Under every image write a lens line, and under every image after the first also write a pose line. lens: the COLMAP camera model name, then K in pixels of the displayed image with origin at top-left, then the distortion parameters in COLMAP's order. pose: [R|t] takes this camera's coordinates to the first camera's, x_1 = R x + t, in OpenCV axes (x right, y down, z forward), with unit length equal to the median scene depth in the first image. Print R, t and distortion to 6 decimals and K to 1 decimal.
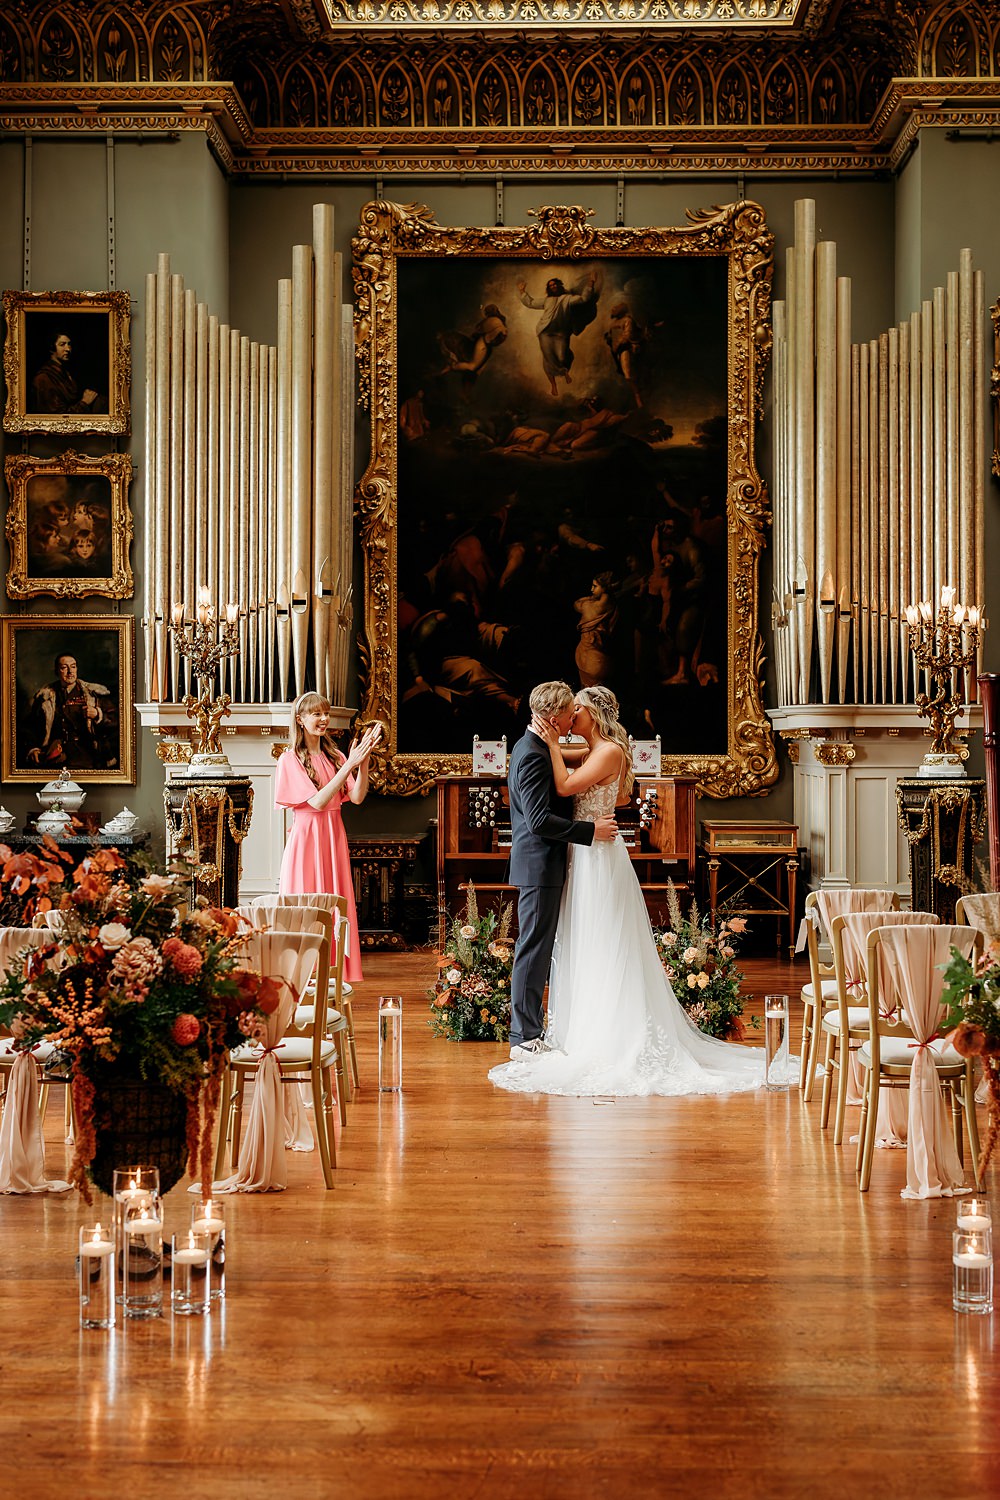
lens RADIAL K [[2229.0, 0, 500.0], [0, 2229.0, 750.0], [0, 0, 1]] dist [0.004675, -0.010825]
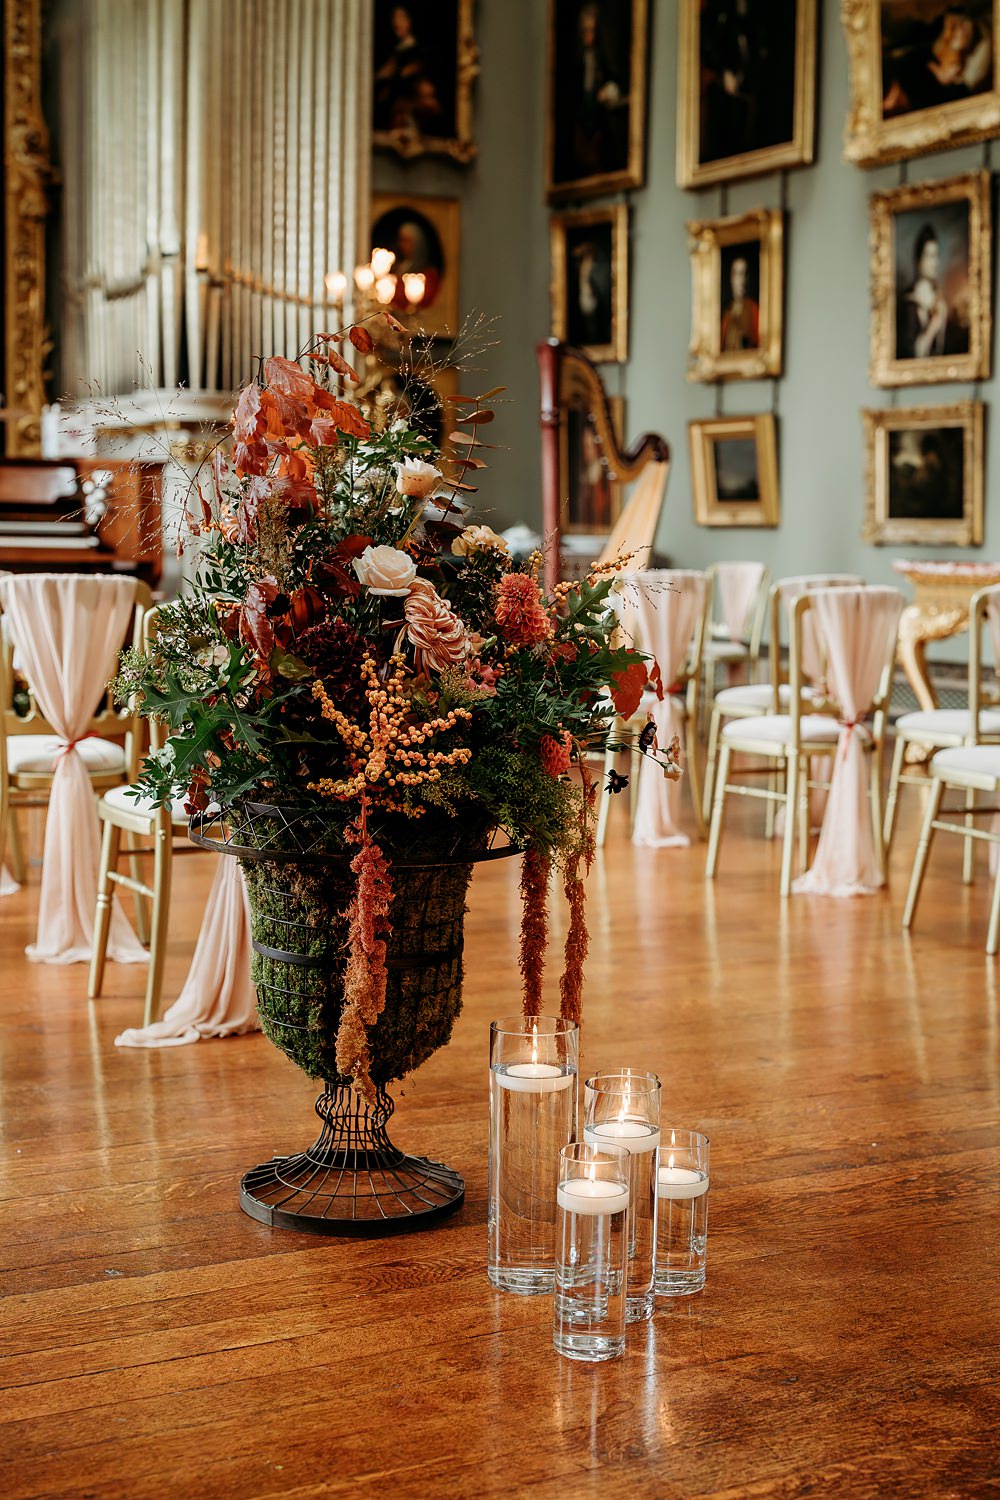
lens RADIAL K [[2121.1, 0, 500.0], [0, 2121.1, 750.0], [0, 0, 1]] dist [0.000127, -0.043616]
pose [[0.863749, -0.036039, 0.502631, -0.152564], [-0.017347, 0.994722, 0.101132, 0.029045], [-0.503623, -0.096072, 0.858565, 0.219998]]
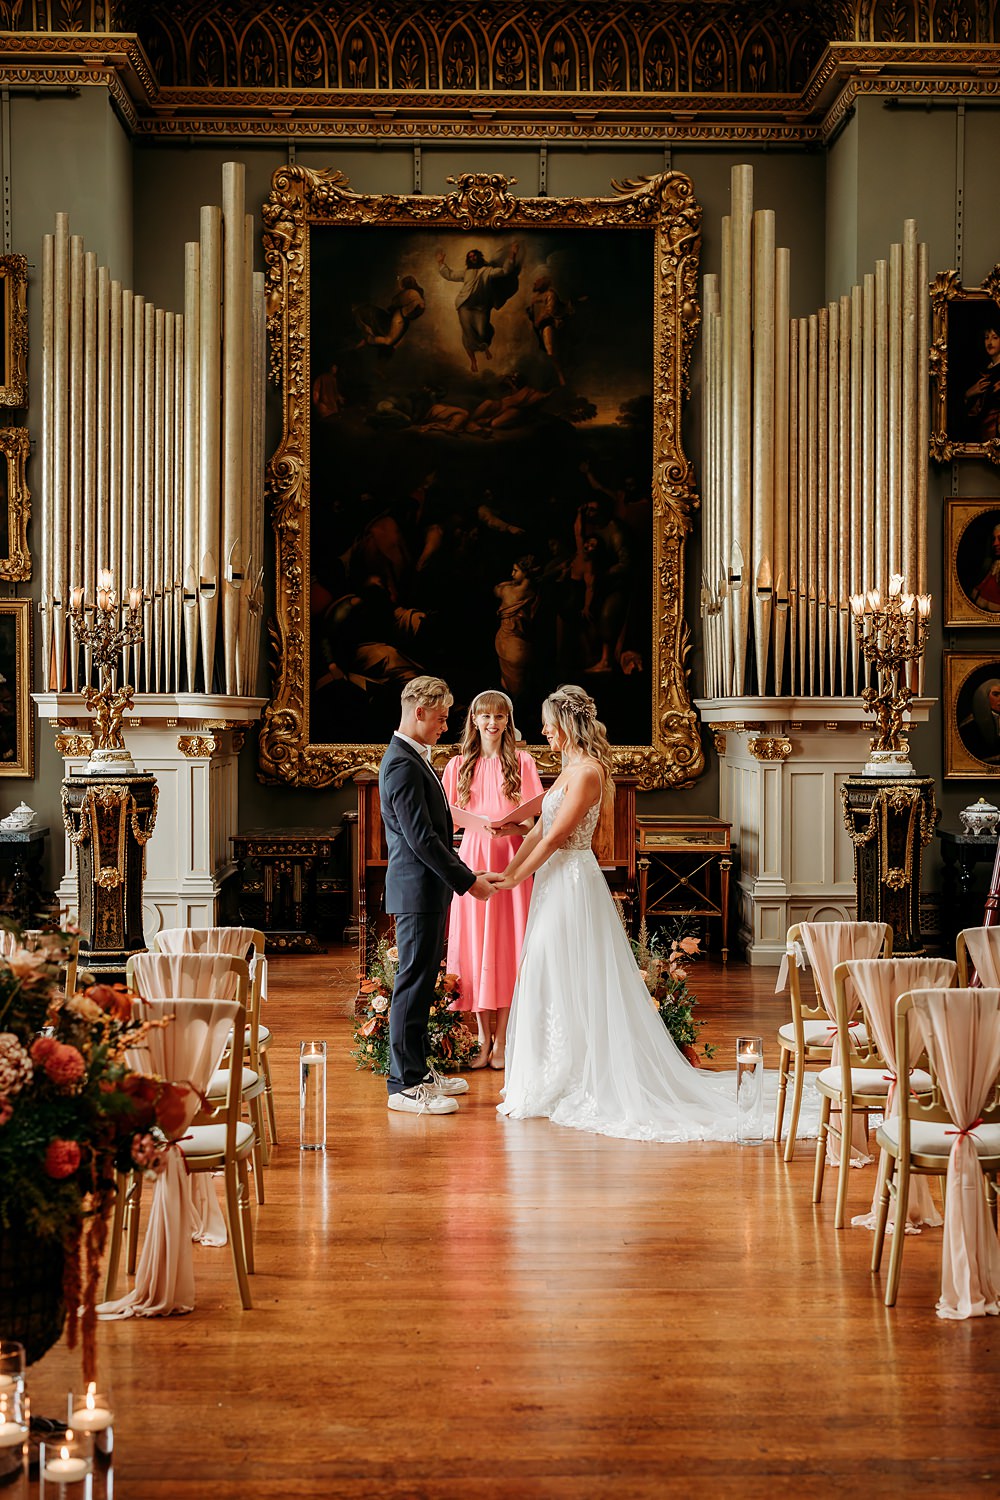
lens RADIAL K [[2081.8, 0, 500.0], [0, 2081.8, 750.0], [0, 0, 1]] dist [0.006469, 0.007504]
pose [[0.998717, 0.001591, 0.050622, -0.010272], [-0.002340, 0.999889, 0.014740, -0.009701], [-0.050593, -0.014839, 0.998609, 0.105864]]
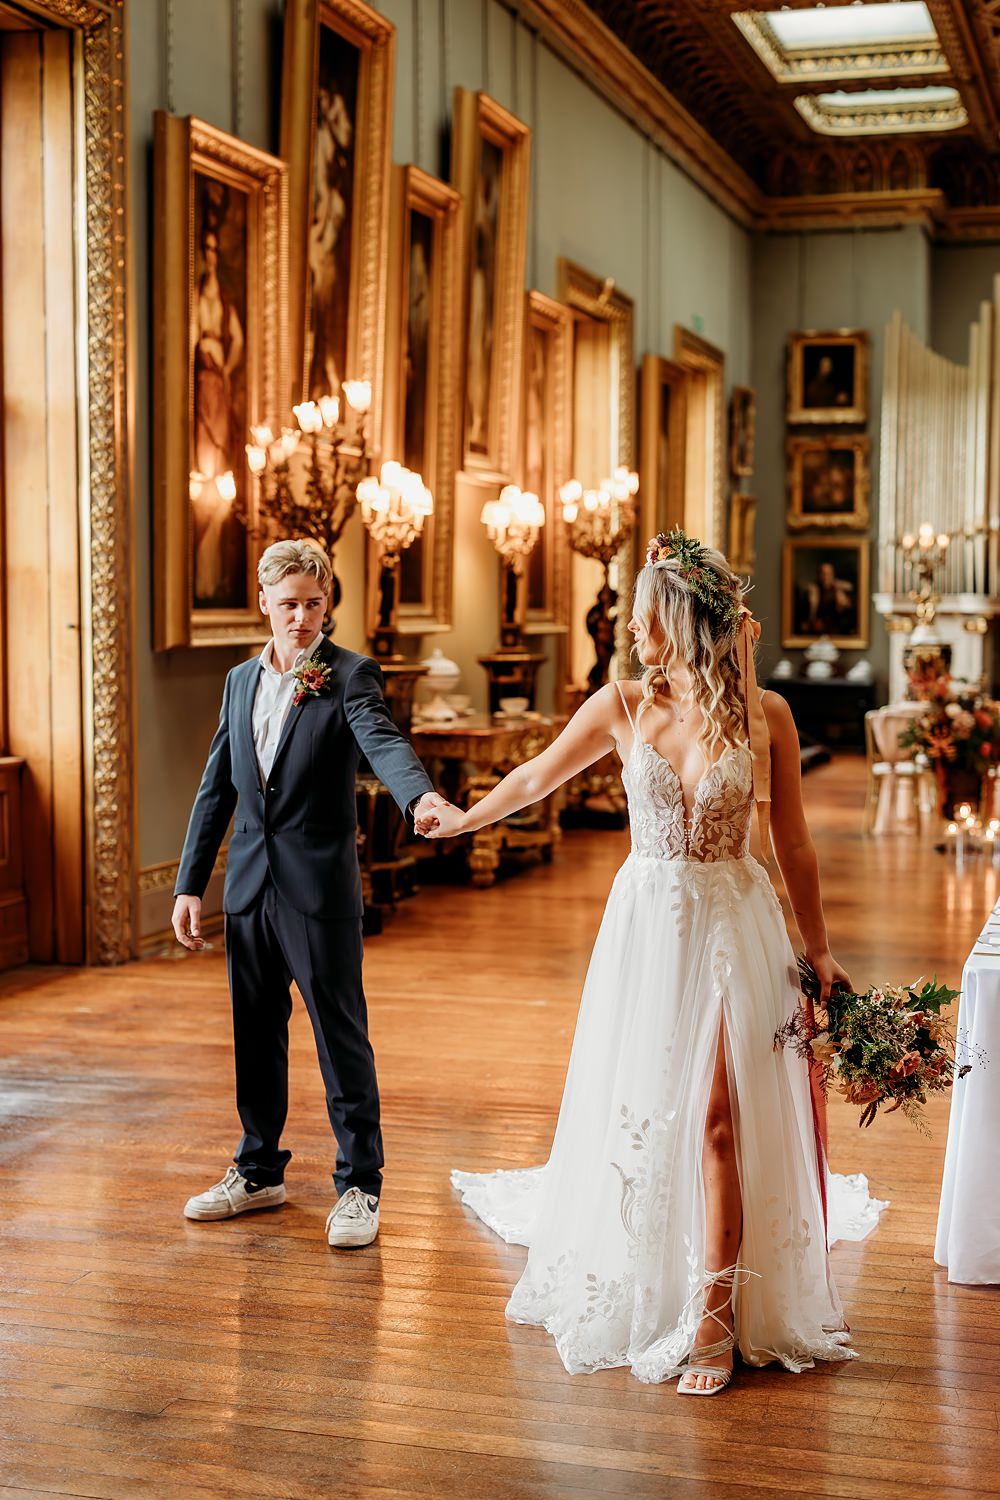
lens RADIAL K [[2159.0, 0, 500.0], [0, 2159.0, 750.0], [0, 0, 1]] dist [0.007838, -0.000120]
pose [[0.964642, 0.021286, -0.262703, -0.012835], [-0.004636, 0.997950, 0.063836, -0.007844], [0.263523, -0.060361, 0.962763, -0.533932]]
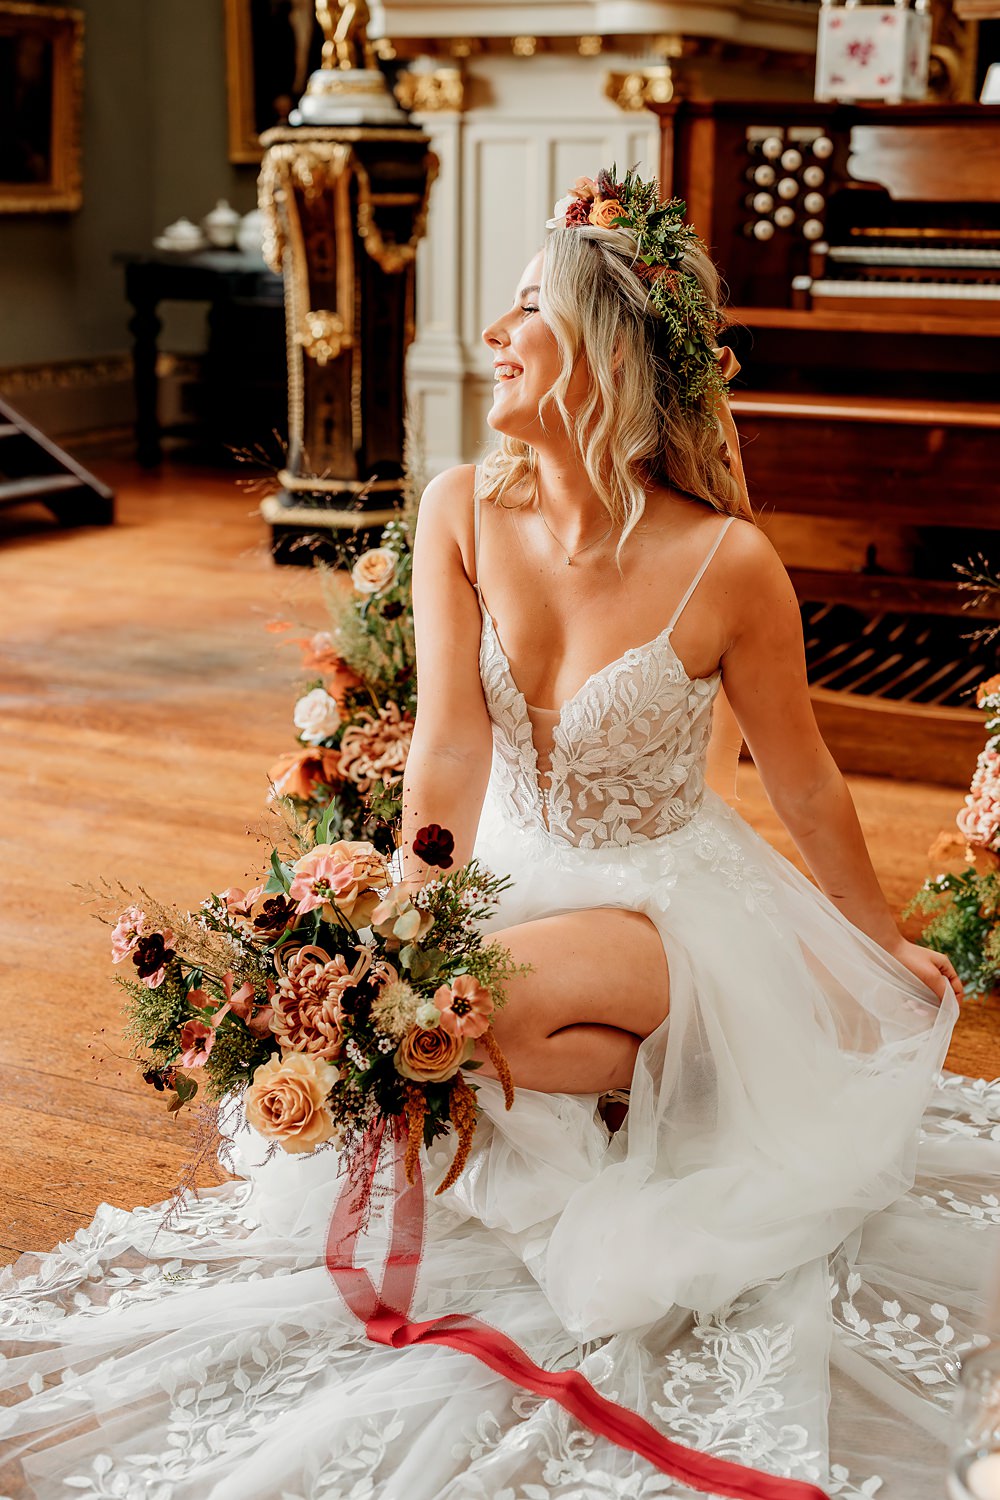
lens RADIAL K [[2159.0, 0, 500.0], [0, 2159.0, 750.0], [0, 0, 1]] dist [0.007838, -0.000120]
pose [[0.898606, 0.117978, -0.422596, 0.089568], [-0.010716, 0.968784, 0.247673, 0.022717], [0.438625, -0.218032, 0.871820, 0.514306]]
